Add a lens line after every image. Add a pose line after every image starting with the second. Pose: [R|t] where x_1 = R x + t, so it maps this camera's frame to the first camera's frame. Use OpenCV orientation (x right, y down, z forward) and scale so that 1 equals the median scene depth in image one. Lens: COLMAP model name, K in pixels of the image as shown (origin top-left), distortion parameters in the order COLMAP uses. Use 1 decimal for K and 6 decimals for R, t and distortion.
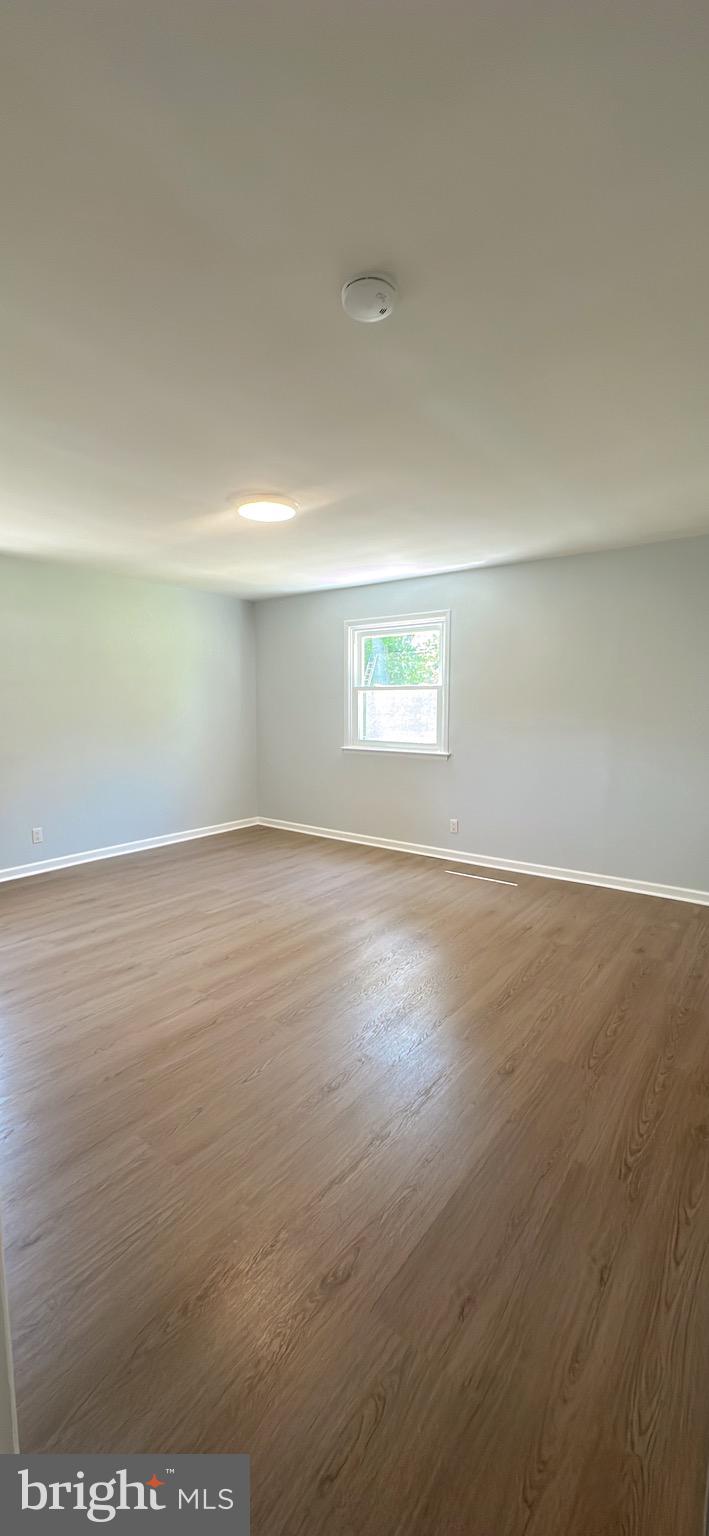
lens RADIAL K [[581.2, 0, 353.9], [0, 581.2, 769.8], [0, 0, 1]] dist [0.000134, 0.000388]
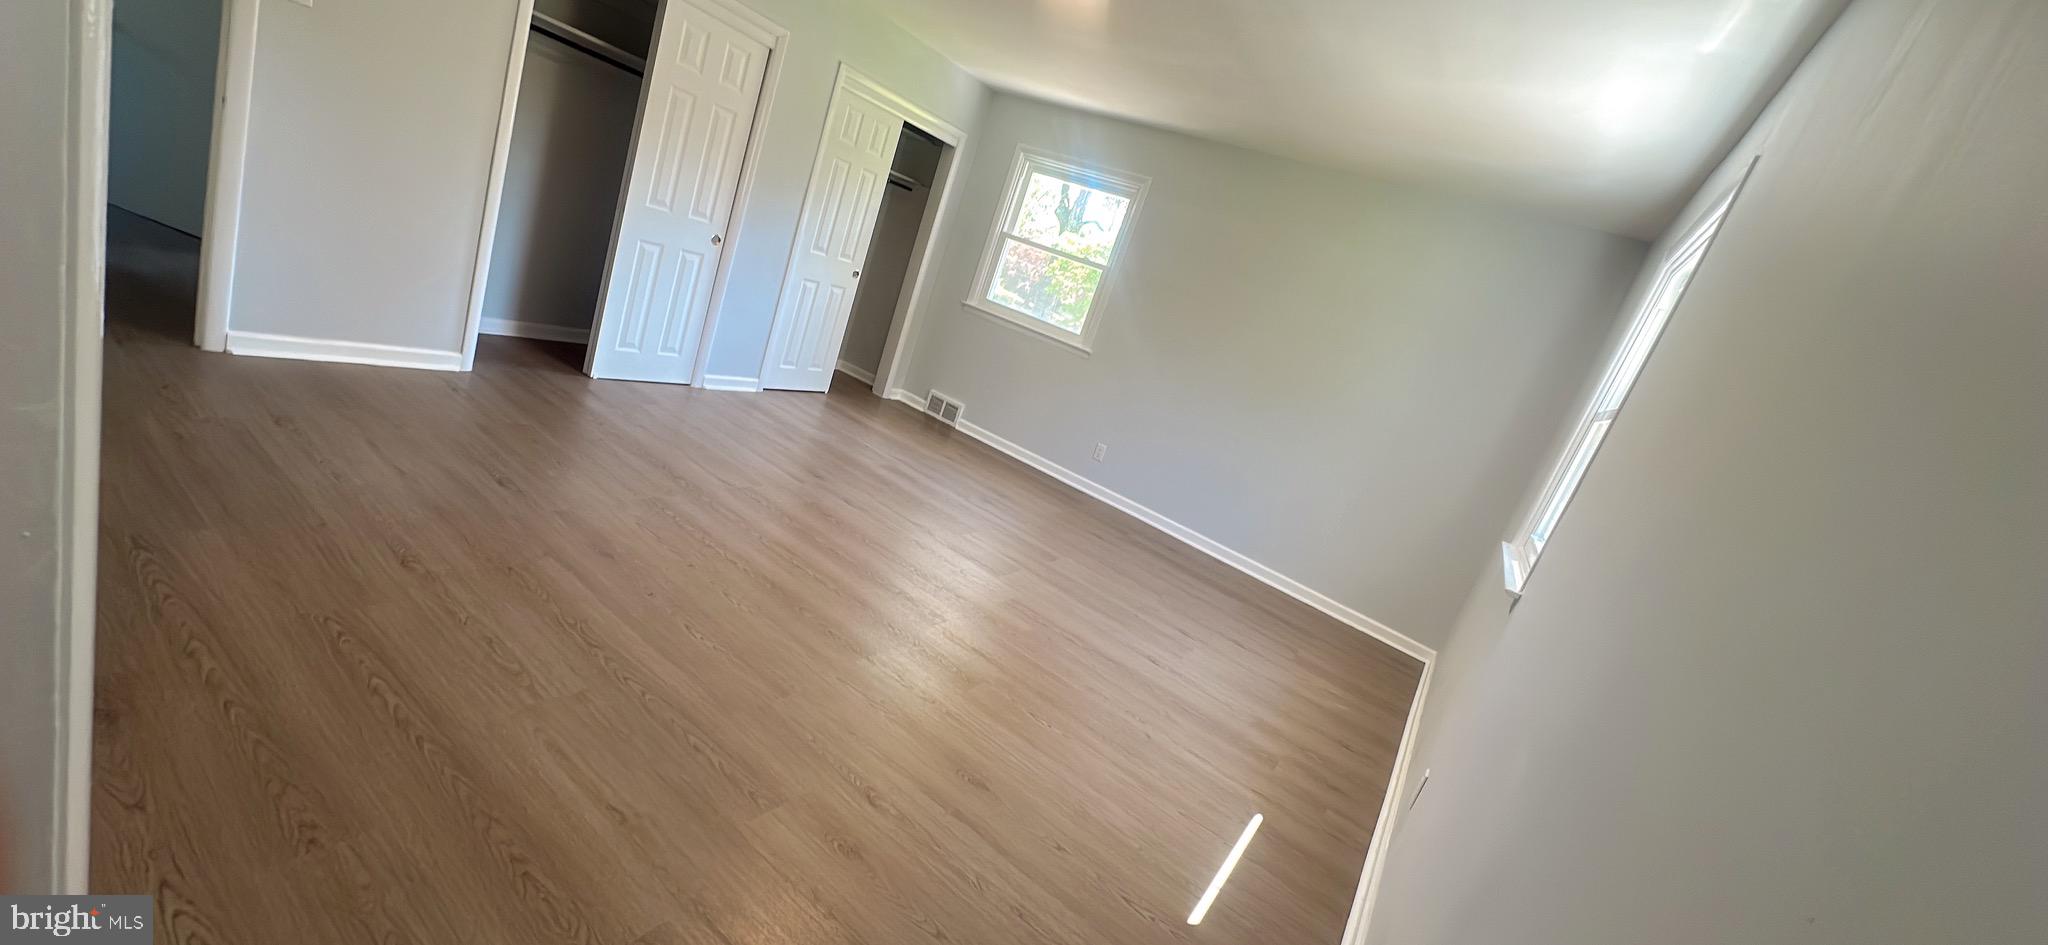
lens RADIAL K [[775.0, 0, 1023.1], [0, 775.0, 474.5], [0, 0, 1]] dist [0.000134, 0.000388]
pose [[0.066468, 0.274919, -0.959167, 0.607209], [-0.431219, 0.874799, 0.220855, -0.069491], [0.899796, 0.398931, 0.176696, 0.728057]]
